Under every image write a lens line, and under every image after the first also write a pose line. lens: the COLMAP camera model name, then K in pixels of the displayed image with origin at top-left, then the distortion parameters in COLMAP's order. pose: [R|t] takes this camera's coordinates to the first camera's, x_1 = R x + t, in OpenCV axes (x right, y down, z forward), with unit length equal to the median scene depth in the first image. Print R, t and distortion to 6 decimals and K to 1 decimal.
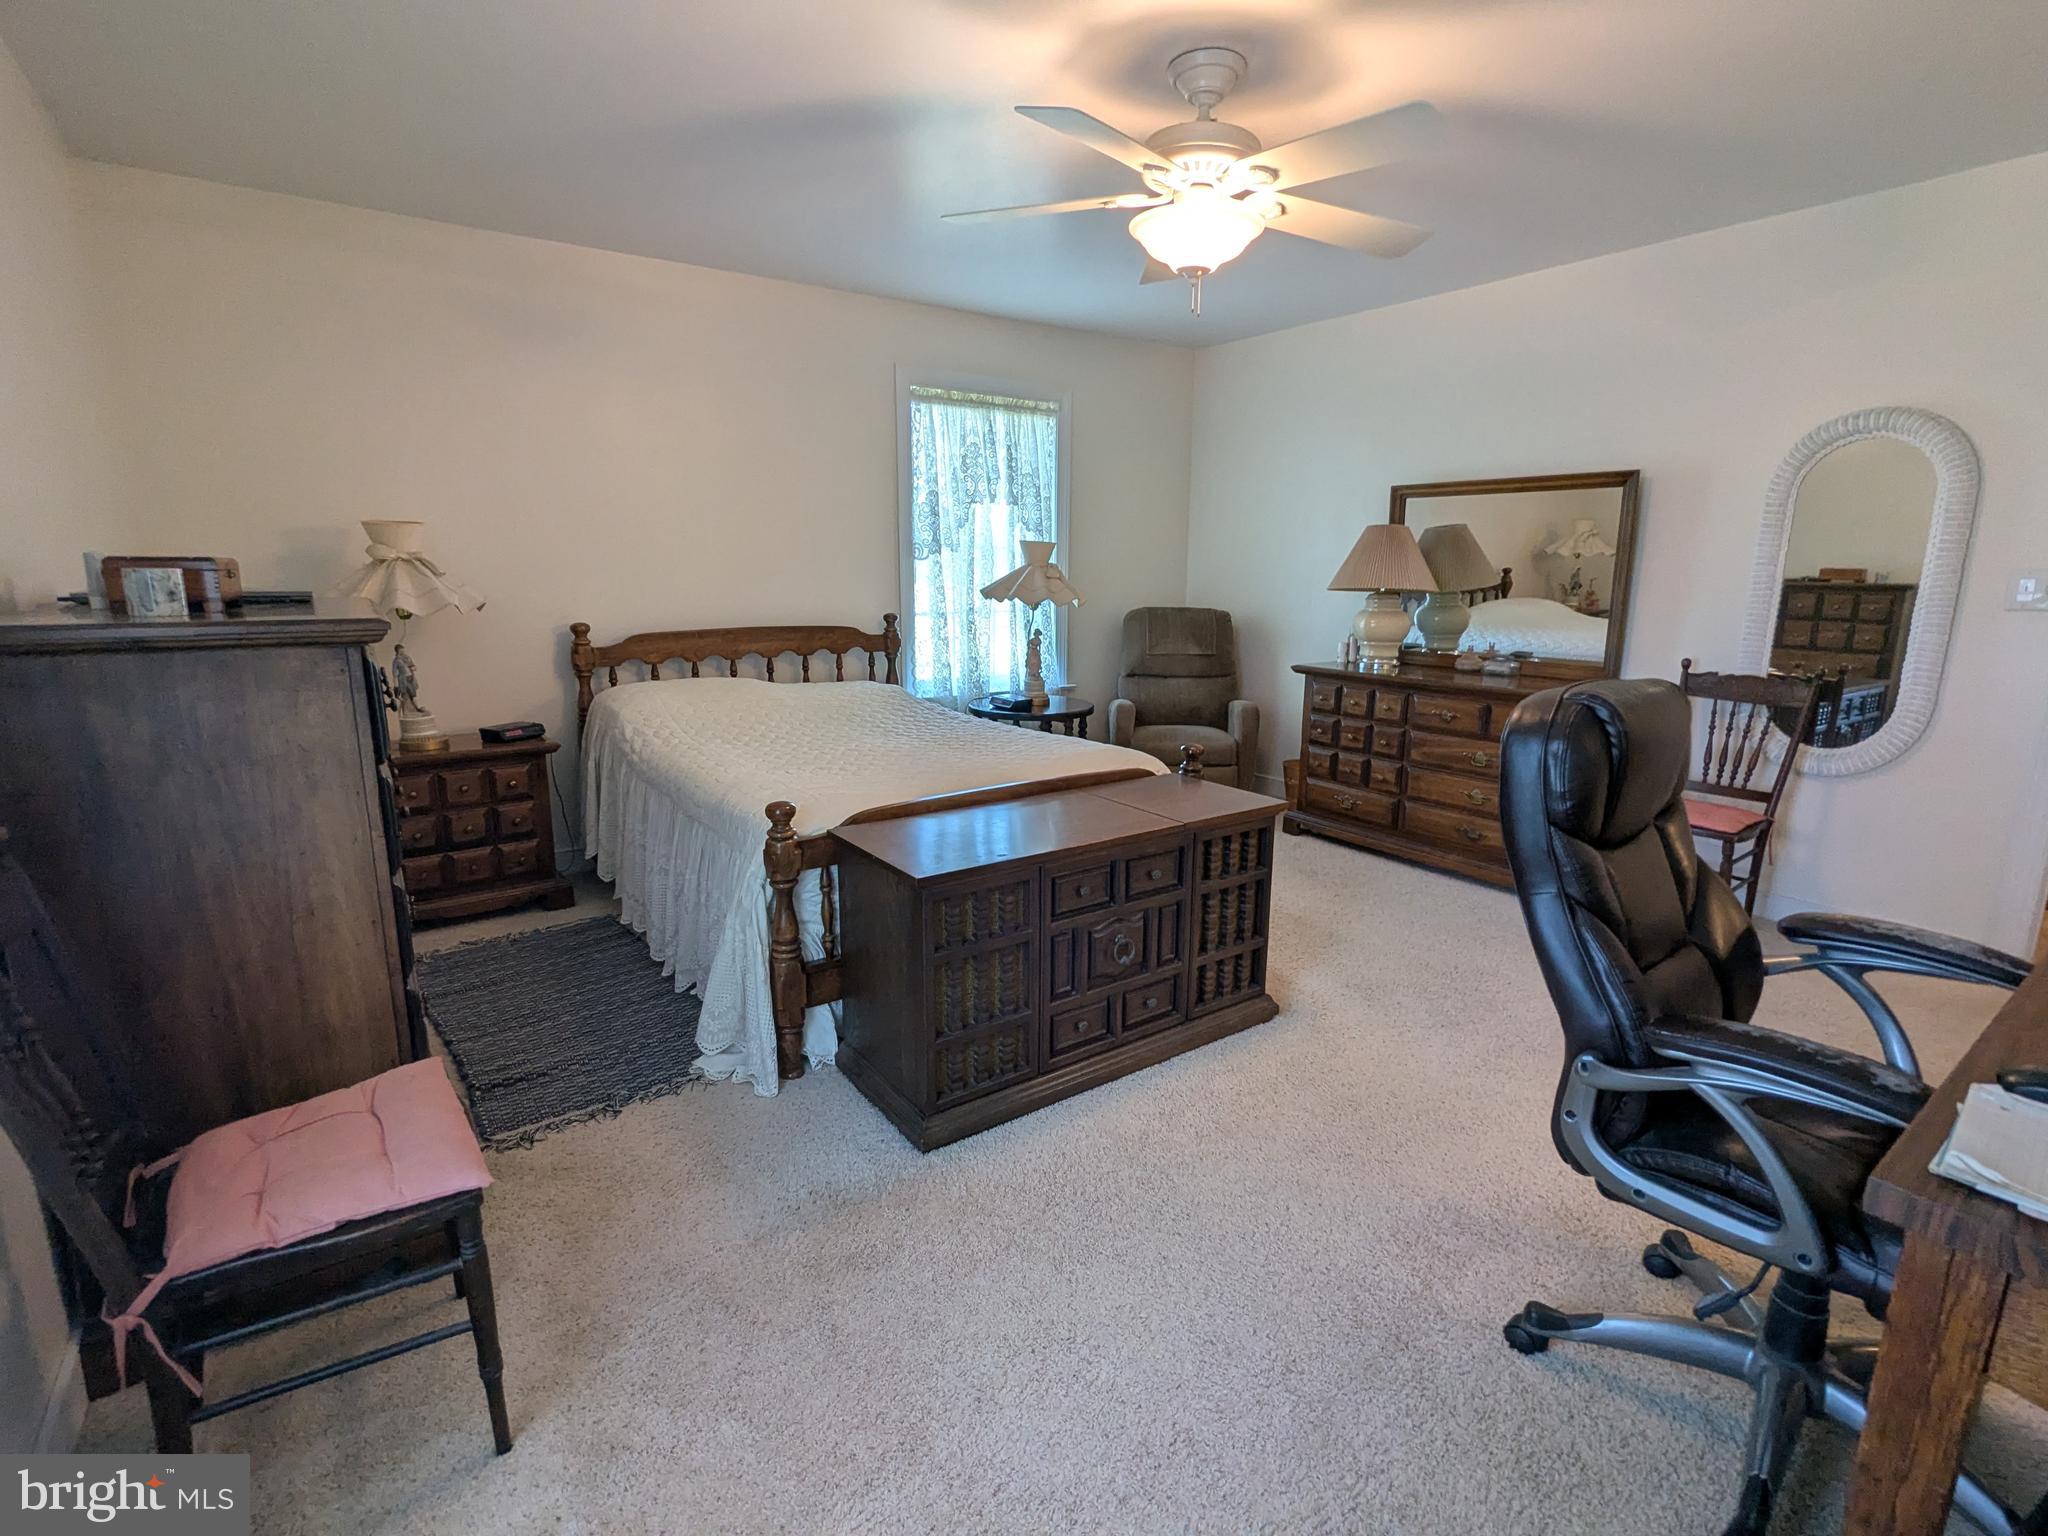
lens RADIAL K [[971.0, 0, 1023.1], [0, 971.0, 769.1], [0, 0, 1]] dist [-0.001251, 0.001994]
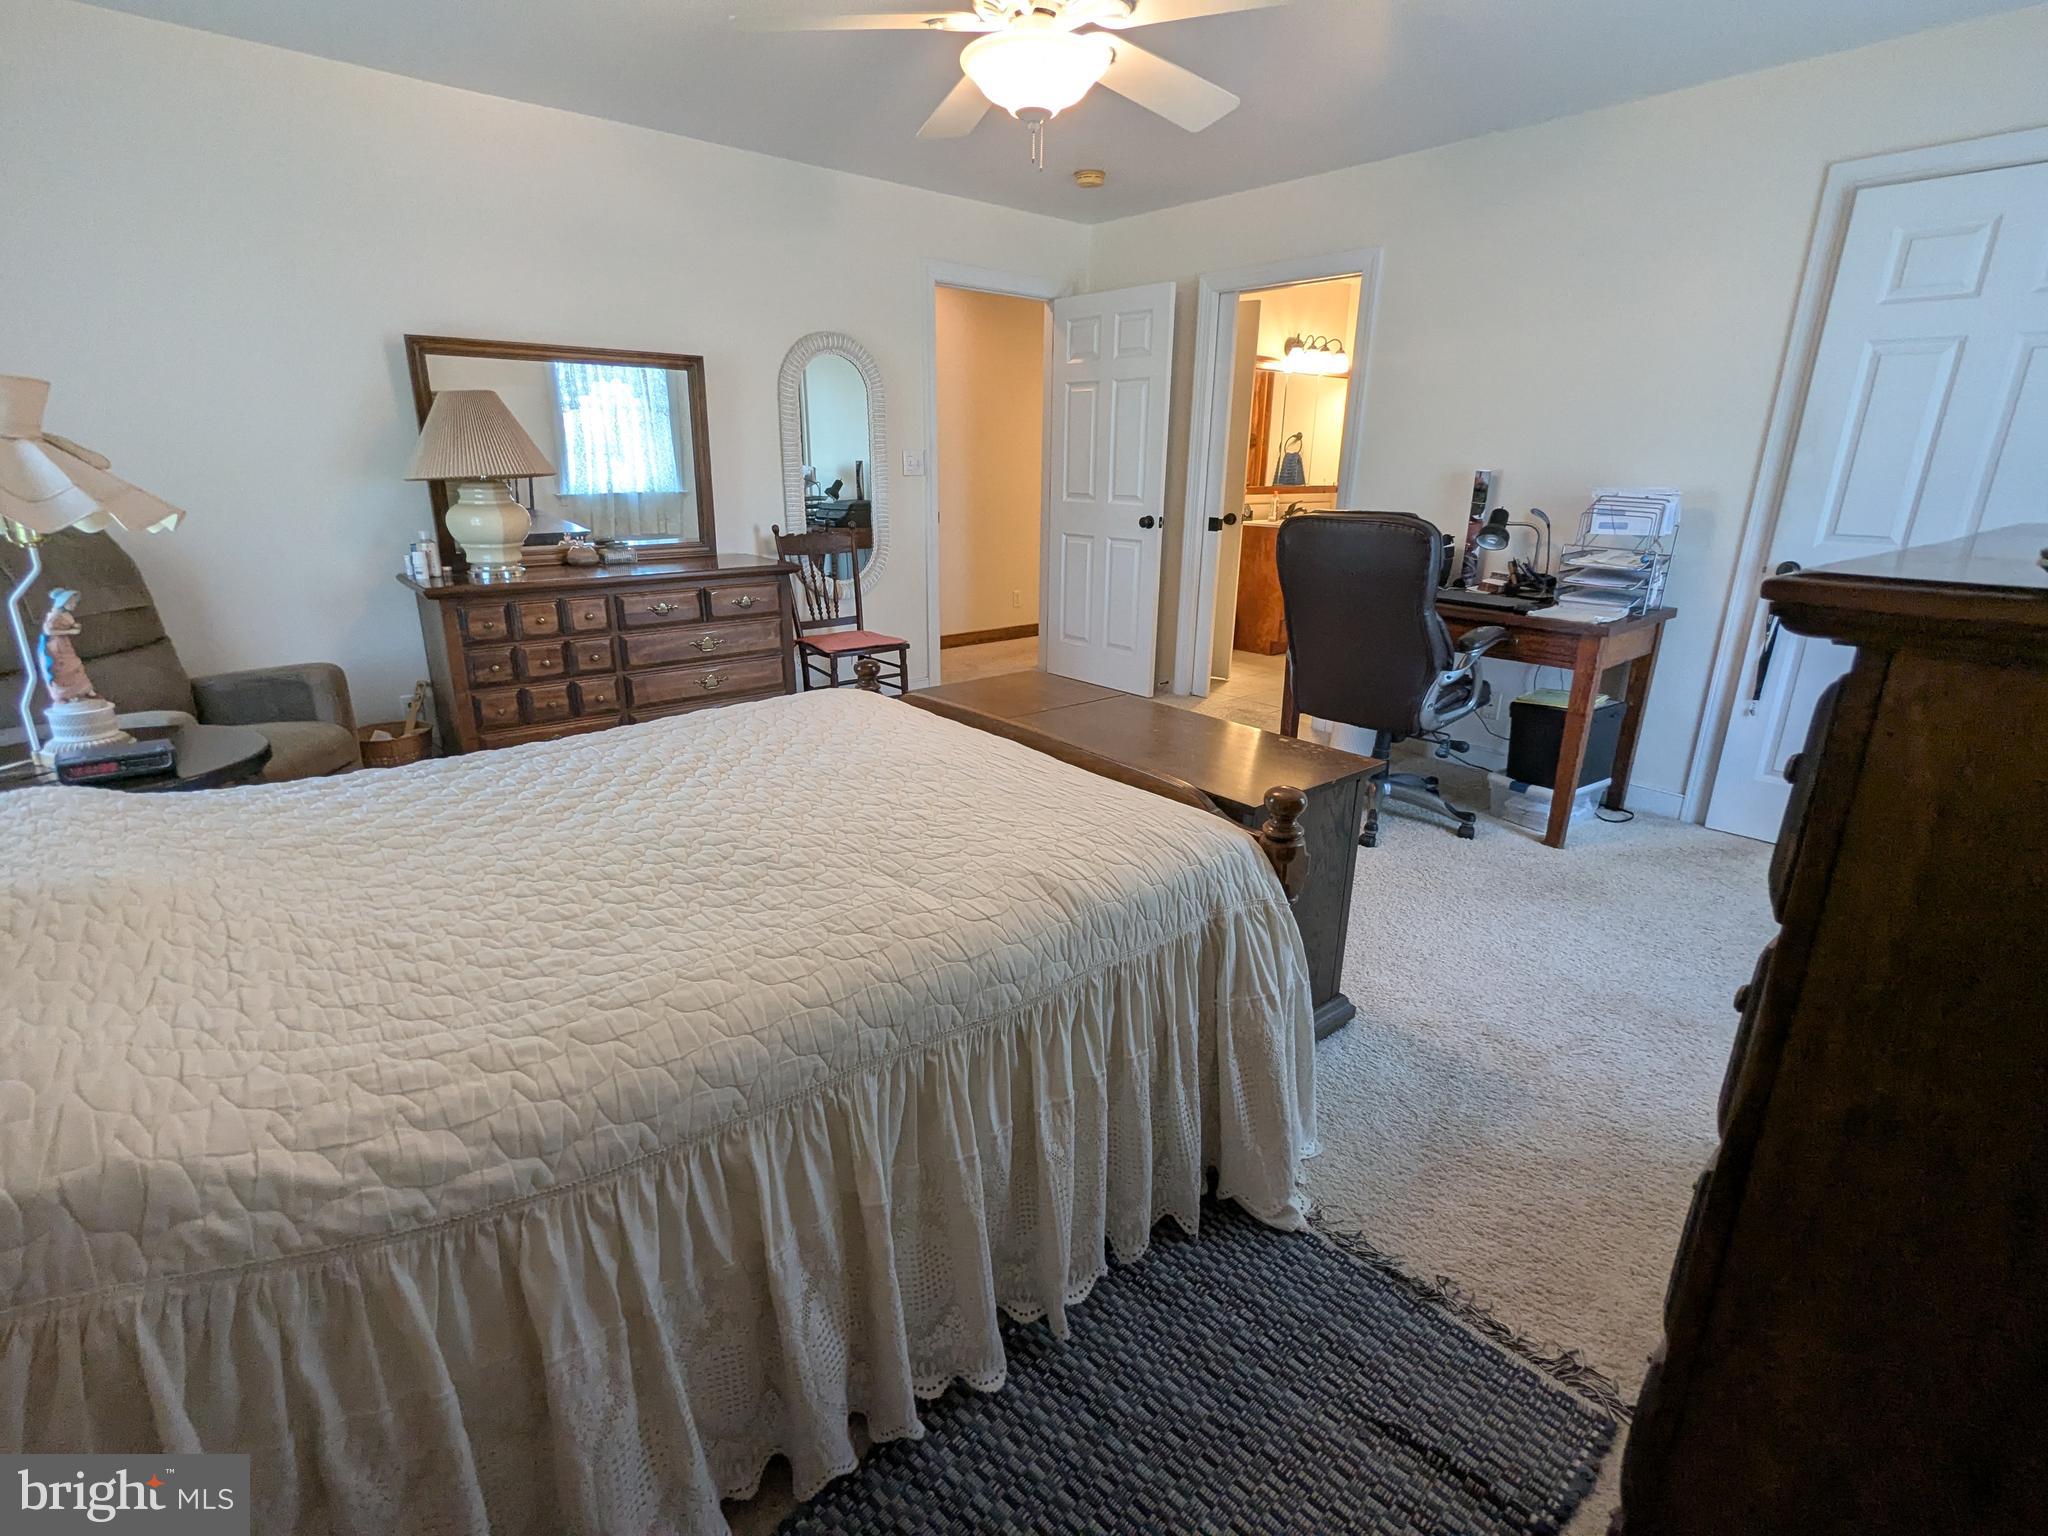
lens RADIAL K [[971.0, 0, 1026.1], [0, 971.0, 768.4], [0, 0, 1]] dist [-0.001251, 0.001994]
pose [[-0.081323, -0.304974, 0.948882, -0.460255], [0.202472, 0.927129, 0.315335, -0.118607], [-0.975905, 0.217766, -0.013649, 0.606606]]
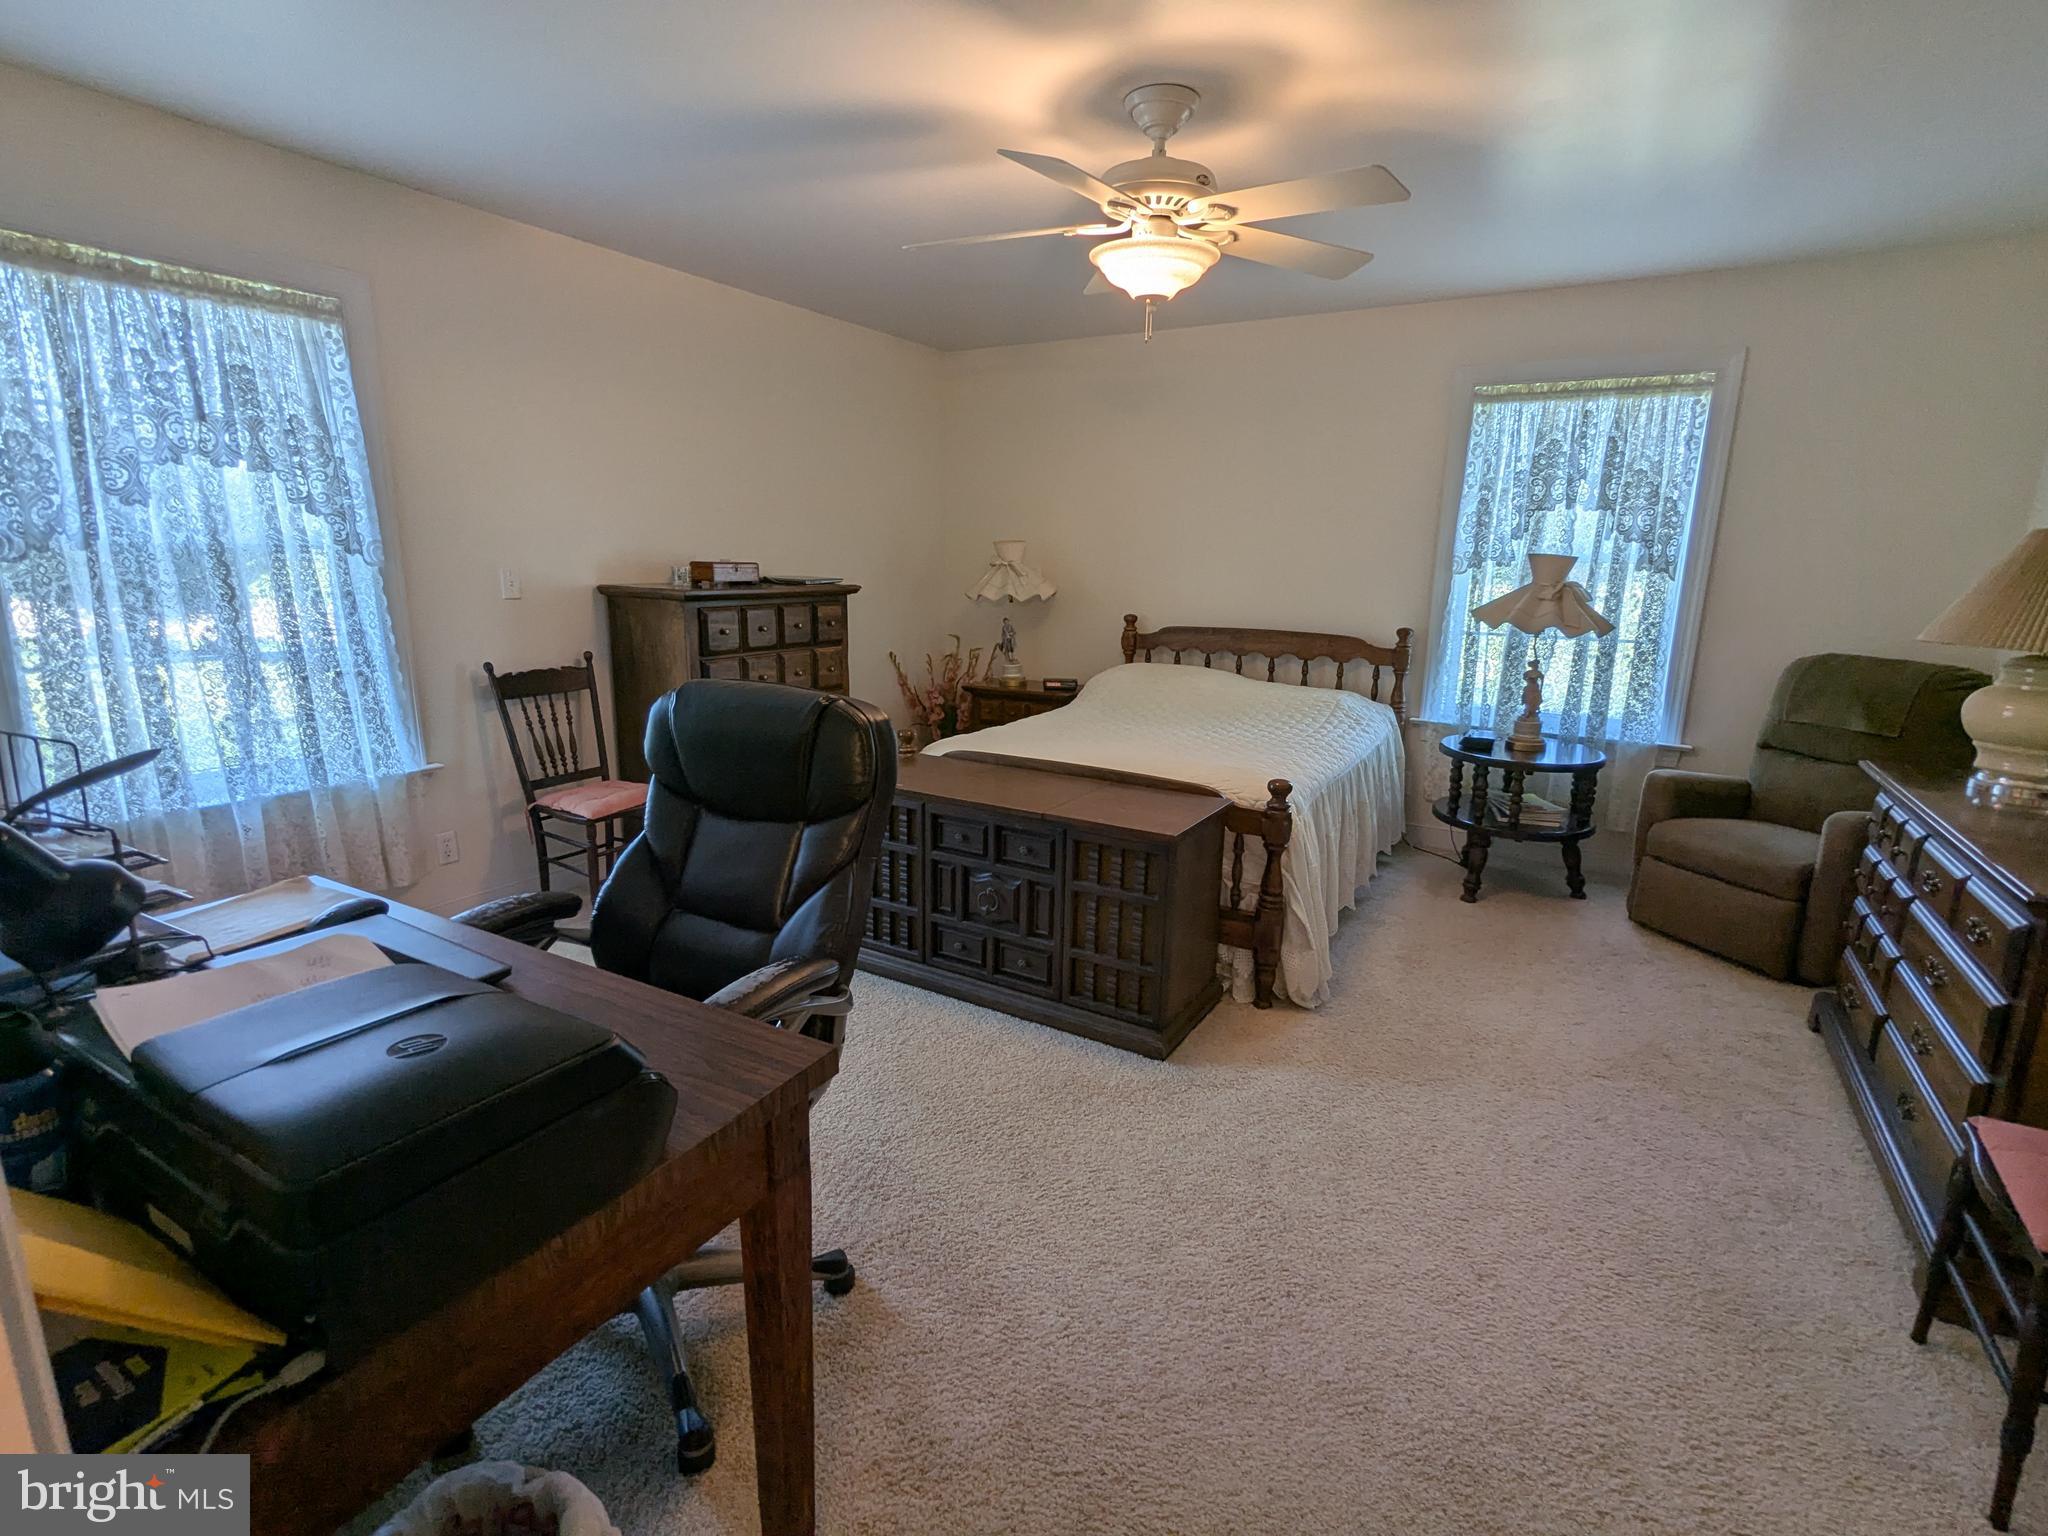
lens RADIAL K [[971.0, 0, 1022.7], [0, 971.0, 771.1], [0, 0, 1]] dist [-0.001251, 0.001994]
pose [[0.404293, 0.207276, -0.890833, 0.607374], [-0.205522, 0.969663, 0.132345, -0.072701], [0.891240, 0.129580, 0.434627, 0.258213]]
